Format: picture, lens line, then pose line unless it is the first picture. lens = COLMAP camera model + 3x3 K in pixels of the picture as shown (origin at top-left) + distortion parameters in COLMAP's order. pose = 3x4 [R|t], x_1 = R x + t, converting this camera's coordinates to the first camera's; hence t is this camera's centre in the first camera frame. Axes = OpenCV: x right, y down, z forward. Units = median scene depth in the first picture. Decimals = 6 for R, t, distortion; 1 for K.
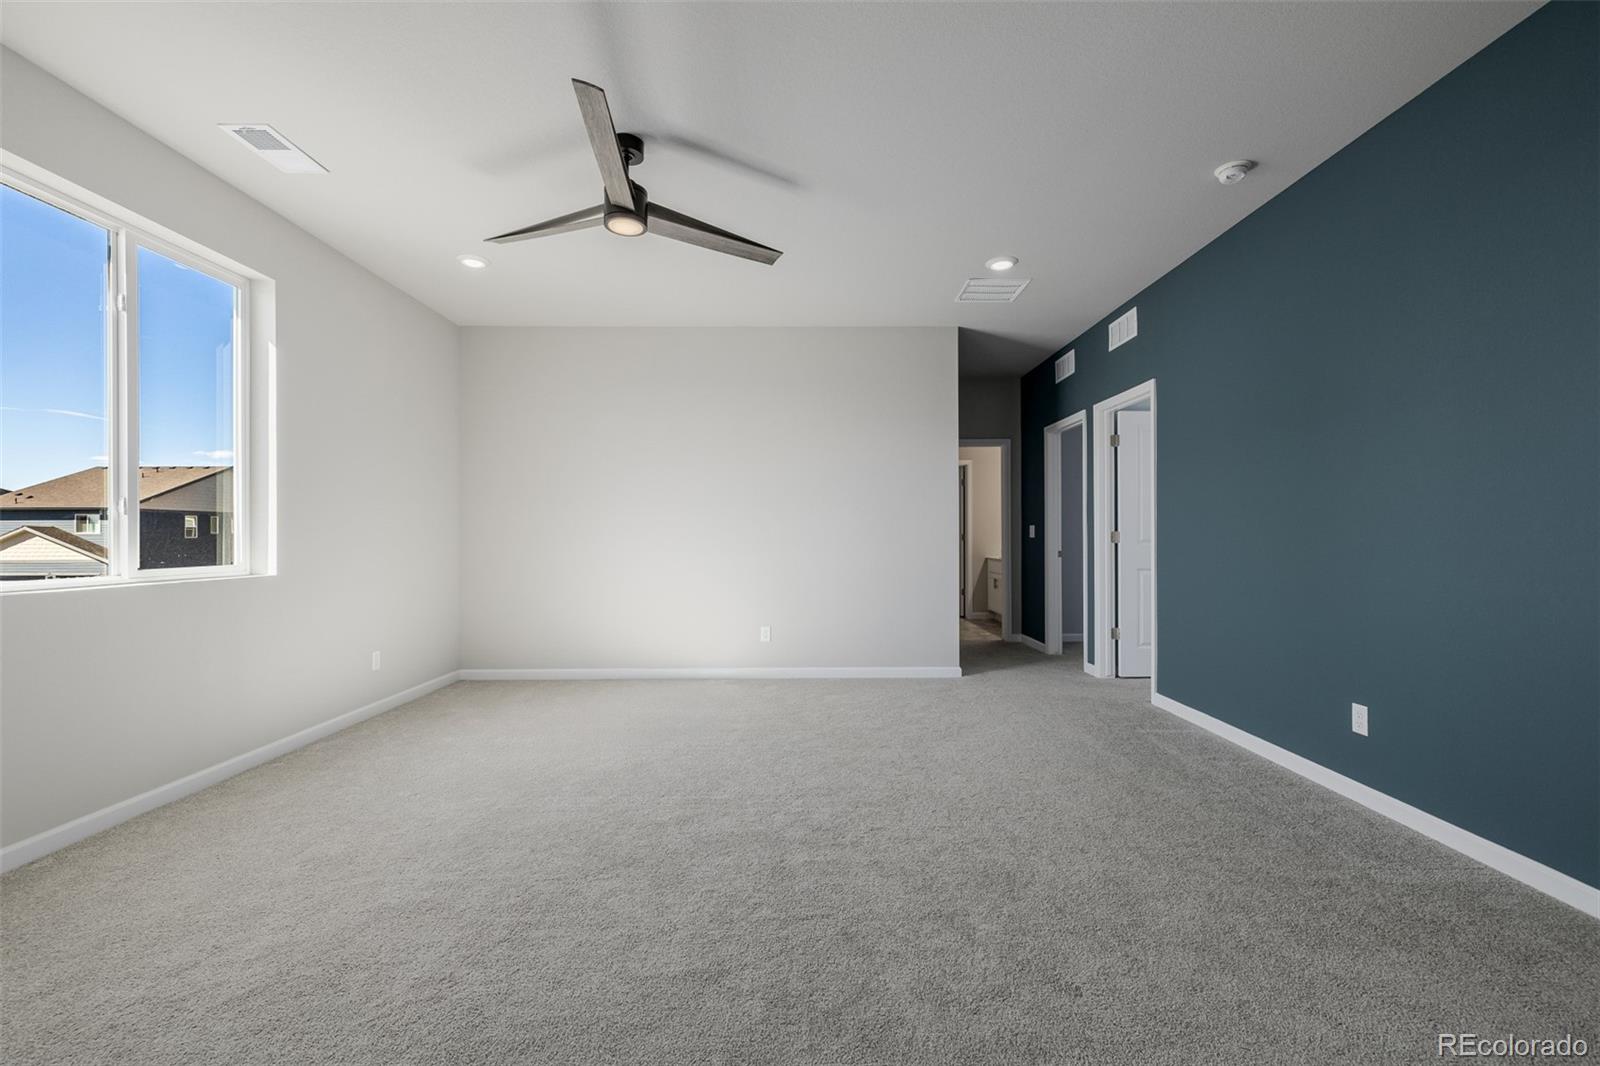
lens RADIAL K [[674.5, 0, 805.5], [0, 674.5, 533.7], [0, 0, 1]] dist [-0.002171, 0.000110]
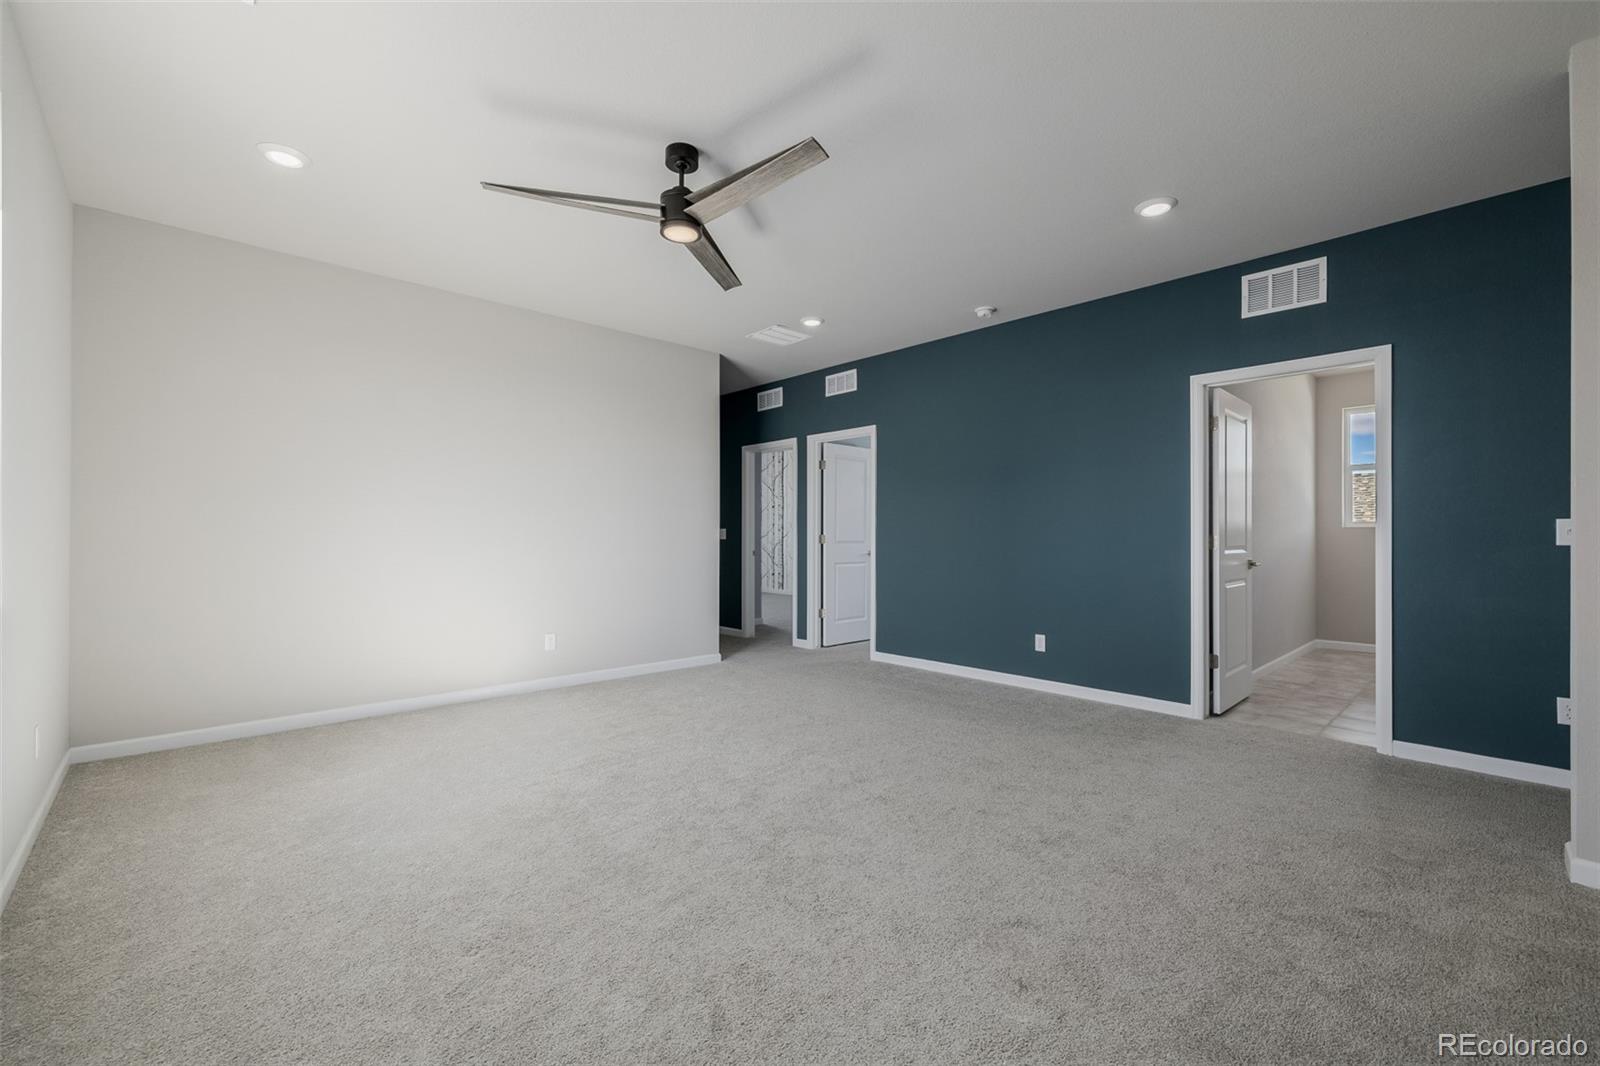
lens RADIAL K [[674.5, 0, 805.5], [0, 674.5, 533.7], [0, 0, 1]] dist [-0.002171, 0.000110]
pose [[0.730705, 0.006935, 0.682659, -0.526656], [-0.004761, 0.999976, -0.005063, 0.001347], [-0.682677, 0.000449, 0.730720, 0.083430]]
